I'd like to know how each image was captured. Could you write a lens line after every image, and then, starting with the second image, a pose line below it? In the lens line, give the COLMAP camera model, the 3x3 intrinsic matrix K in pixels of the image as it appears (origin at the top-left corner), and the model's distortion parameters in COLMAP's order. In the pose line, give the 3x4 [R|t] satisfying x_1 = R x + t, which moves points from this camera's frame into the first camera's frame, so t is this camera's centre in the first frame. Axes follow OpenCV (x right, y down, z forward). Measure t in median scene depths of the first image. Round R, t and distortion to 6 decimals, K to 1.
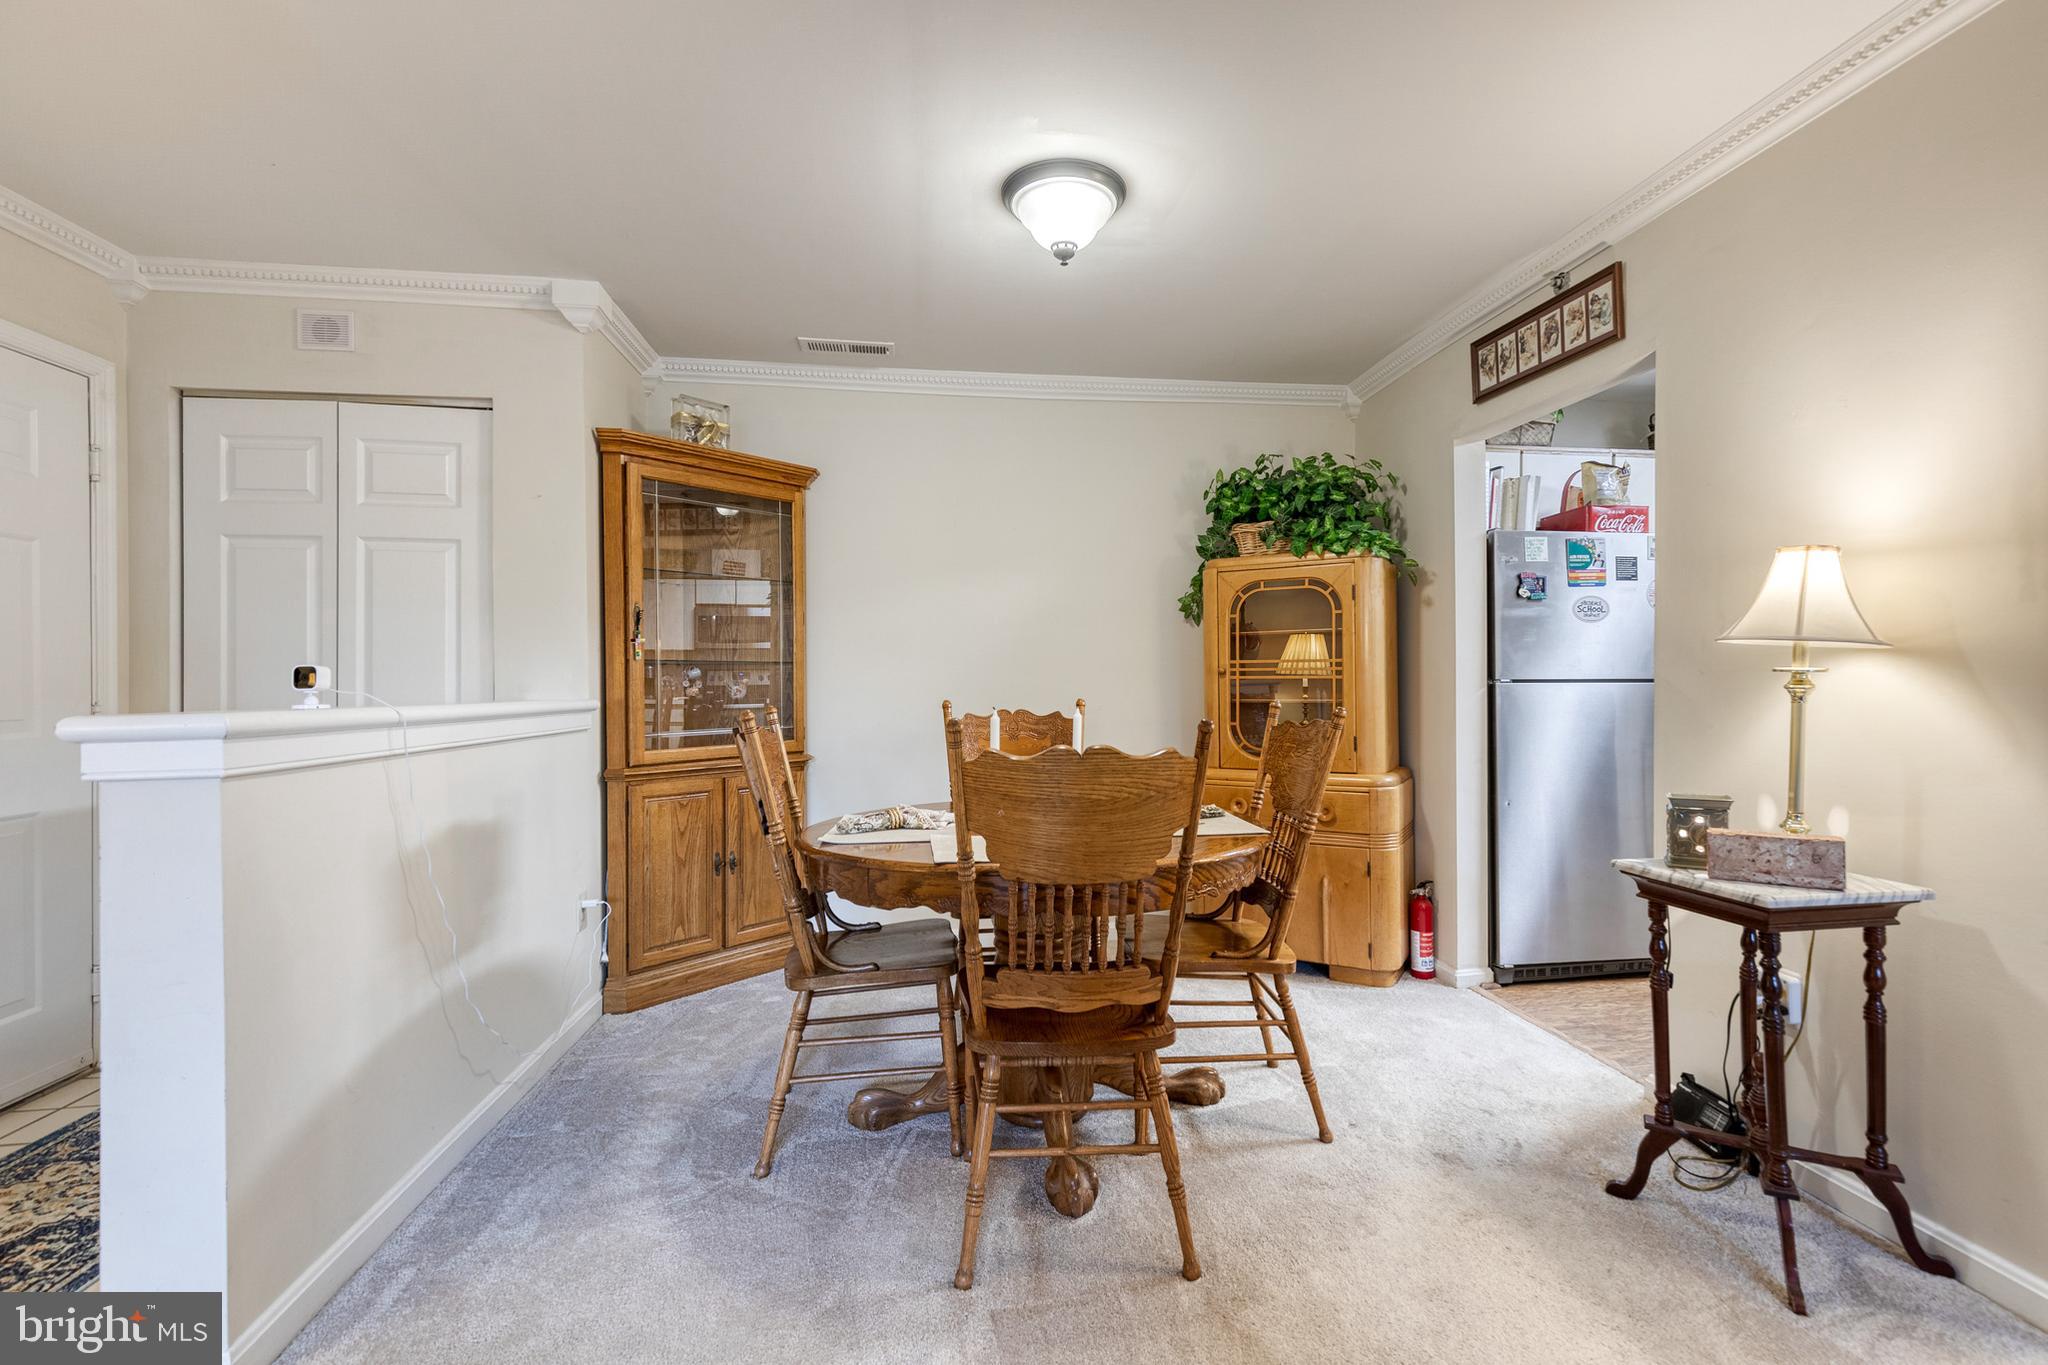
lens RADIAL K [[914.0, 0, 1044.0], [0, 914.0, 680.8], [0, 0, 1]] dist [0.009397, -0.001158]
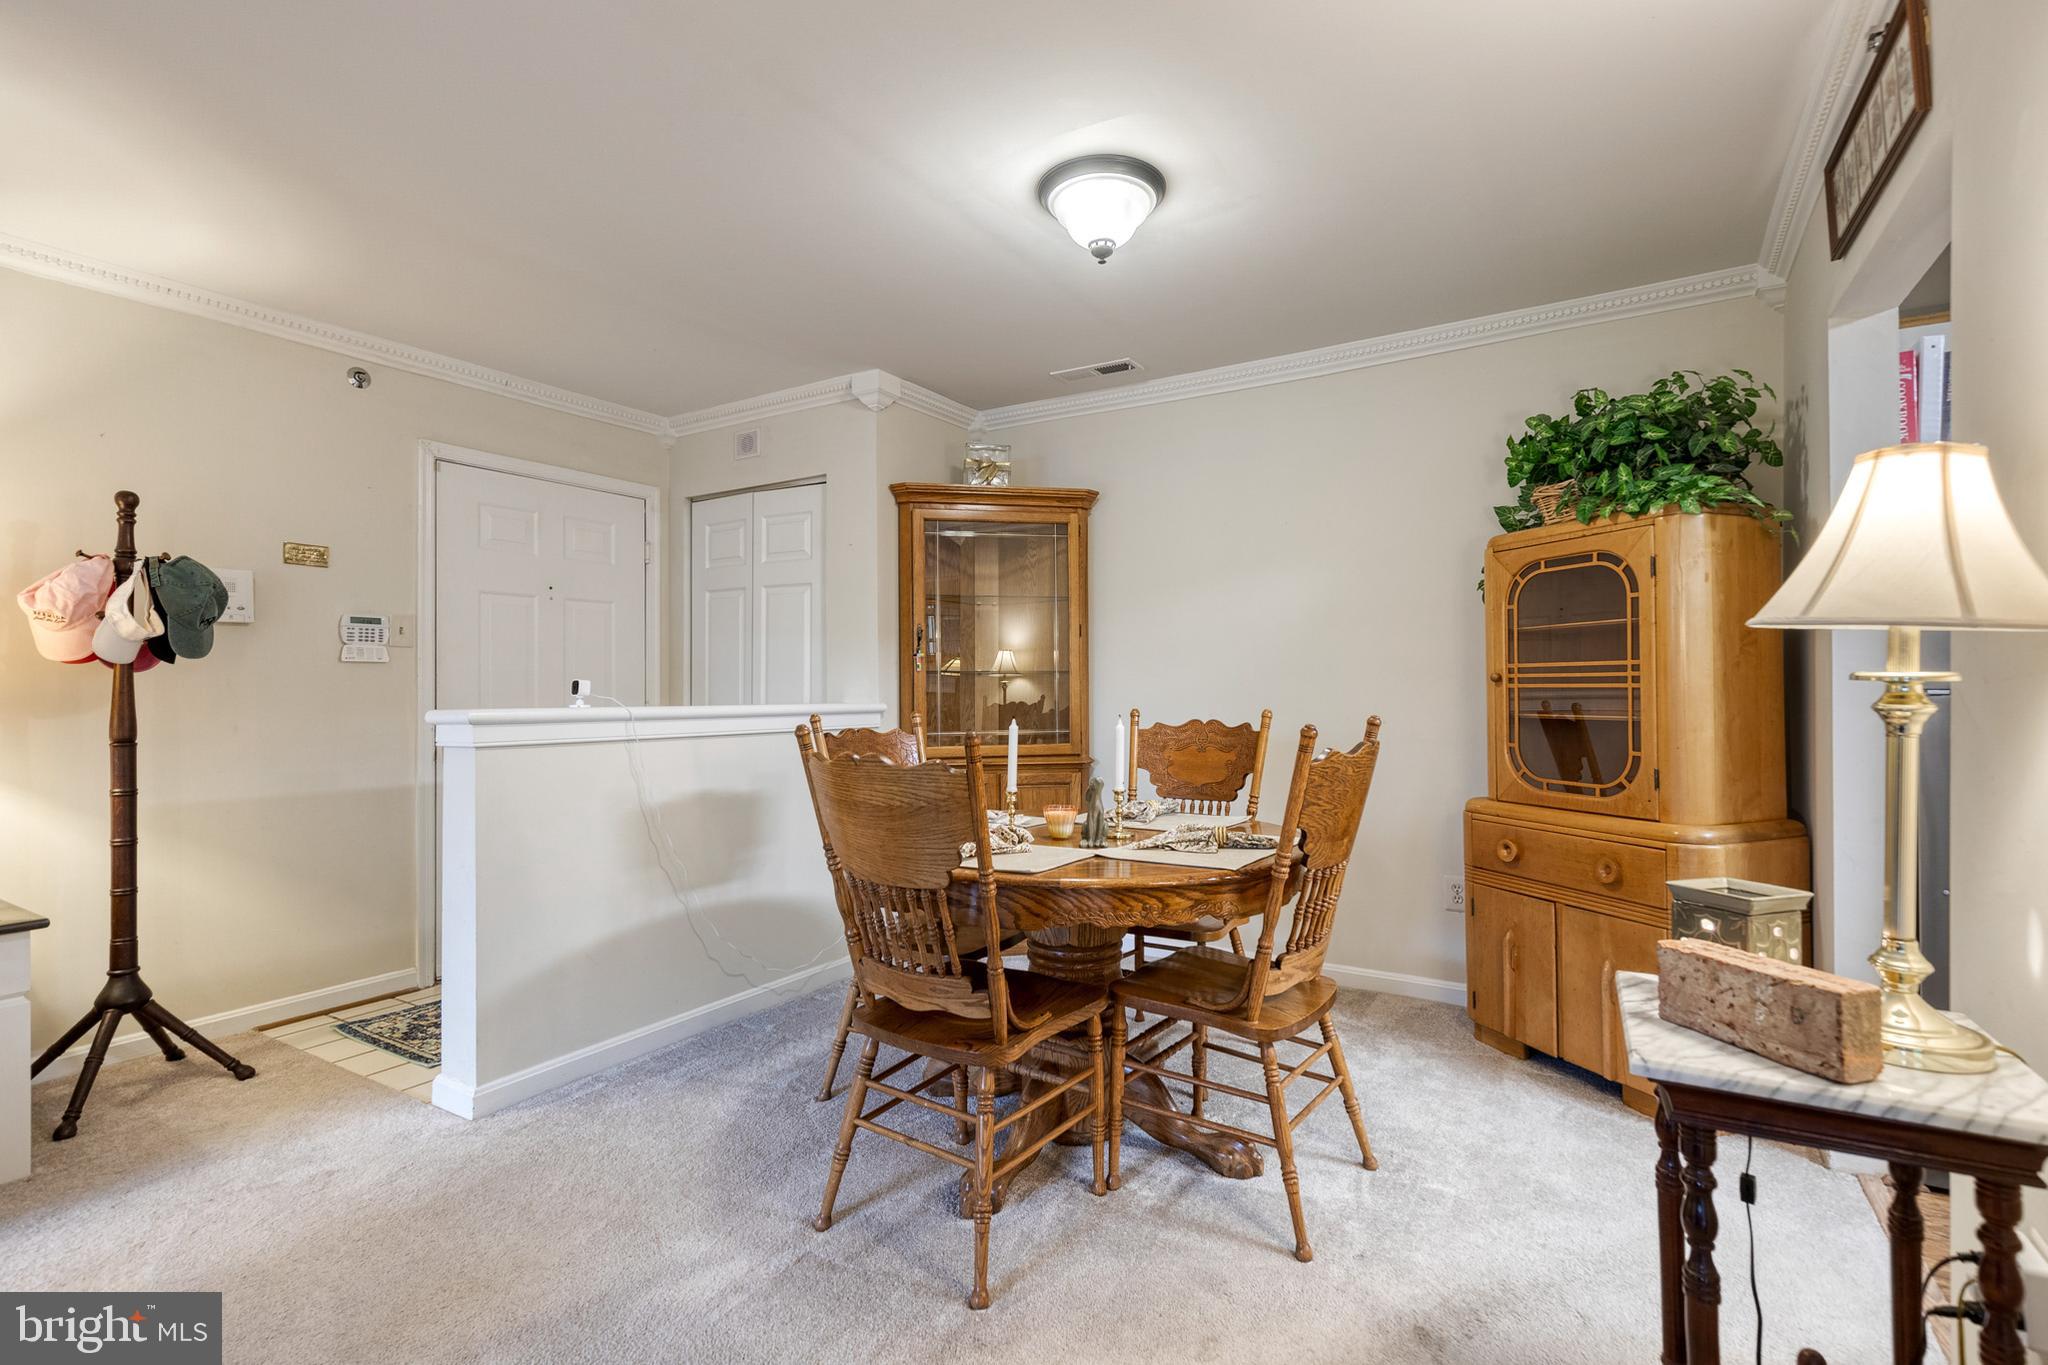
lens RADIAL K [[934.0, 0, 1048.8], [0, 934.0, 680.6], [0, 0, 1]] dist [0.003025, -0.000582]
pose [[0.779876, -0.003379, -0.625924, 0.447164], [-0.000374, 0.999983, -0.005864, -0.003467], [0.625933, 0.004807, 0.779862, 0.144192]]
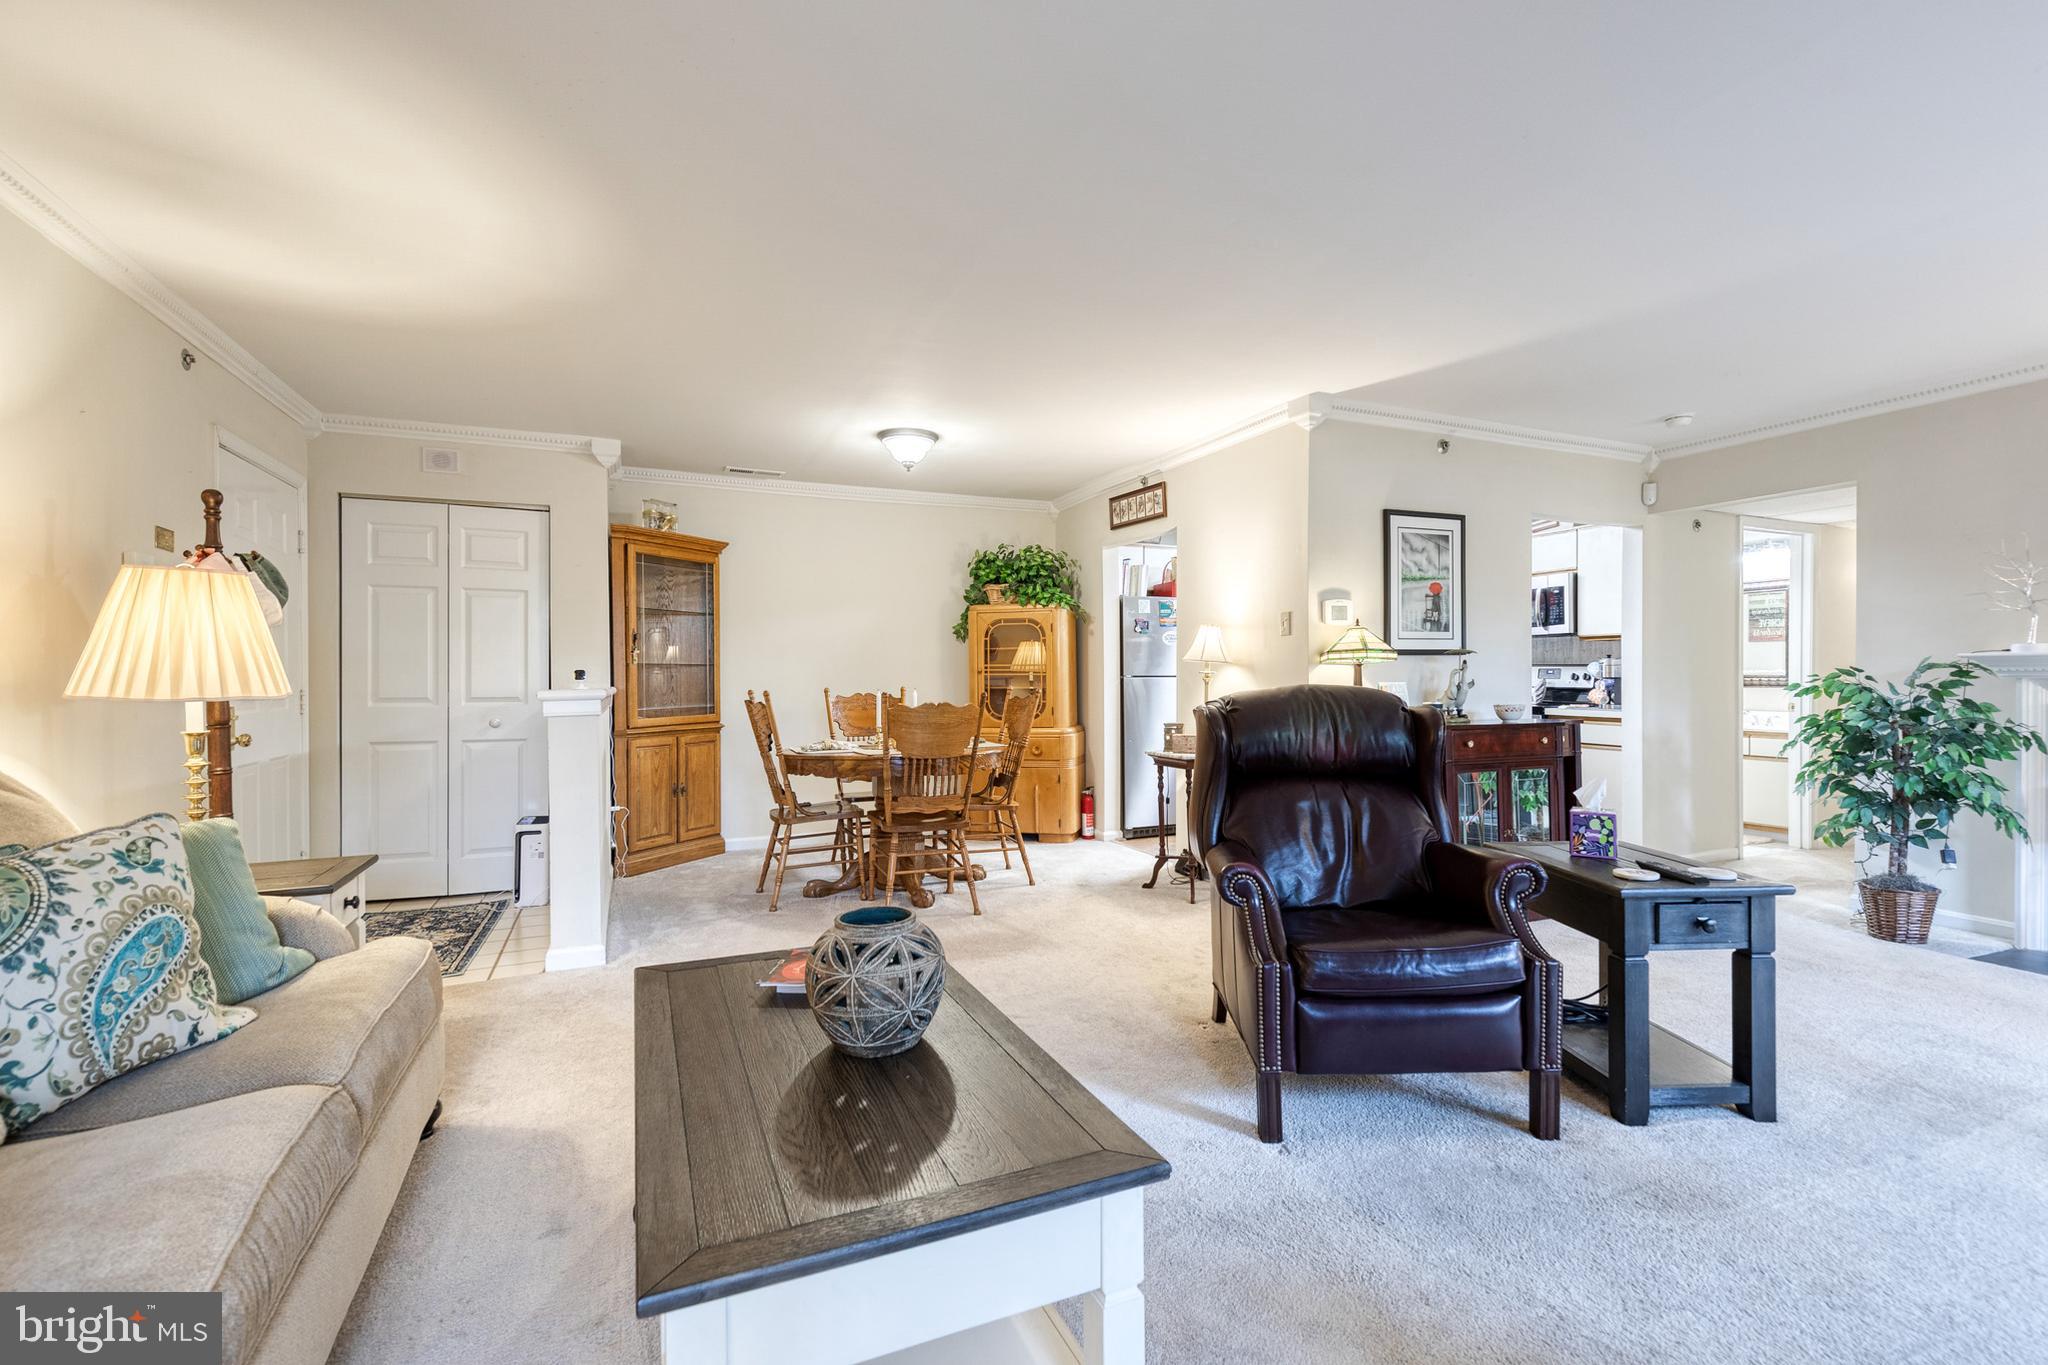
lens RADIAL K [[914.0, 0, 1044.0], [0, 914.0, 680.8], [0, 0, 1]] dist [0.009397, -0.001158]
pose [[0.959204, -0.001821, 0.282710, -0.197825], [0.000617, 0.999990, 0.004349, 0.000785], [-0.282715, -0.003997, 0.959195, -0.771462]]
